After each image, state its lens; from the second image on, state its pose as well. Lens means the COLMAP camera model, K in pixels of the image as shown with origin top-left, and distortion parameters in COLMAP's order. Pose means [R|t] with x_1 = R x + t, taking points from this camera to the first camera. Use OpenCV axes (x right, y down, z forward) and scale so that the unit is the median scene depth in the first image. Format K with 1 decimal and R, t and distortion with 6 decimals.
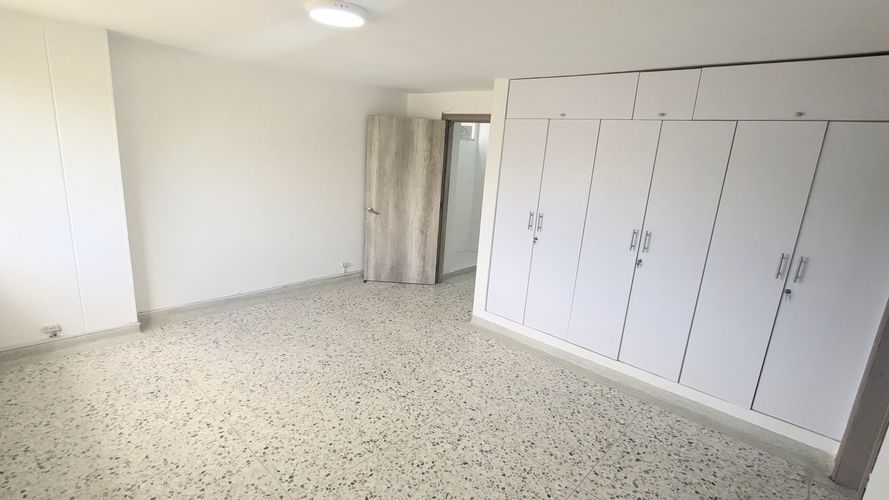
lens RADIAL K [[418.5, 0, 444.1], [0, 418.5, 249.9], [0, 0, 1]] dist [0.002922, -0.000123]
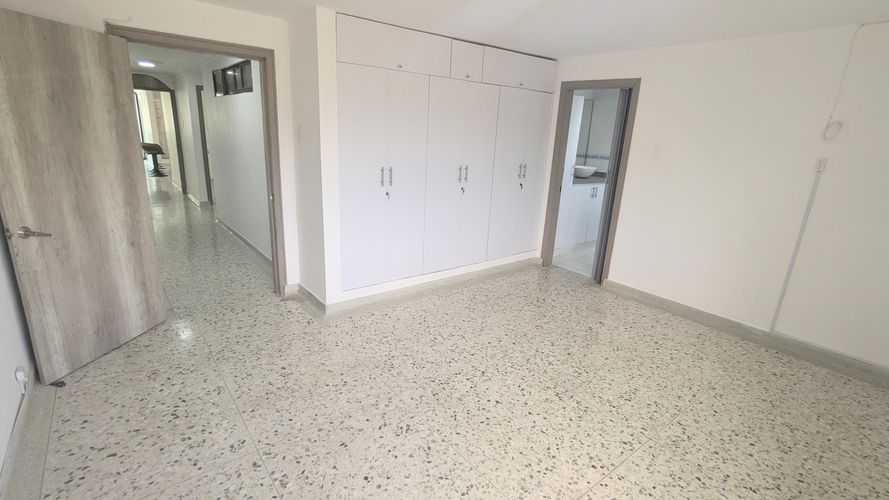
lens RADIAL K [[418.5, 0, 444.5], [0, 418.5, 249.1], [0, 0, 1]] dist [0.002922, -0.000123]
pose [[0.161471, -0.329917, 0.930098, -0.692588], [0.194448, 0.934626, 0.297766, -0.165247], [-0.967532, 0.132775, 0.215066, 0.641741]]
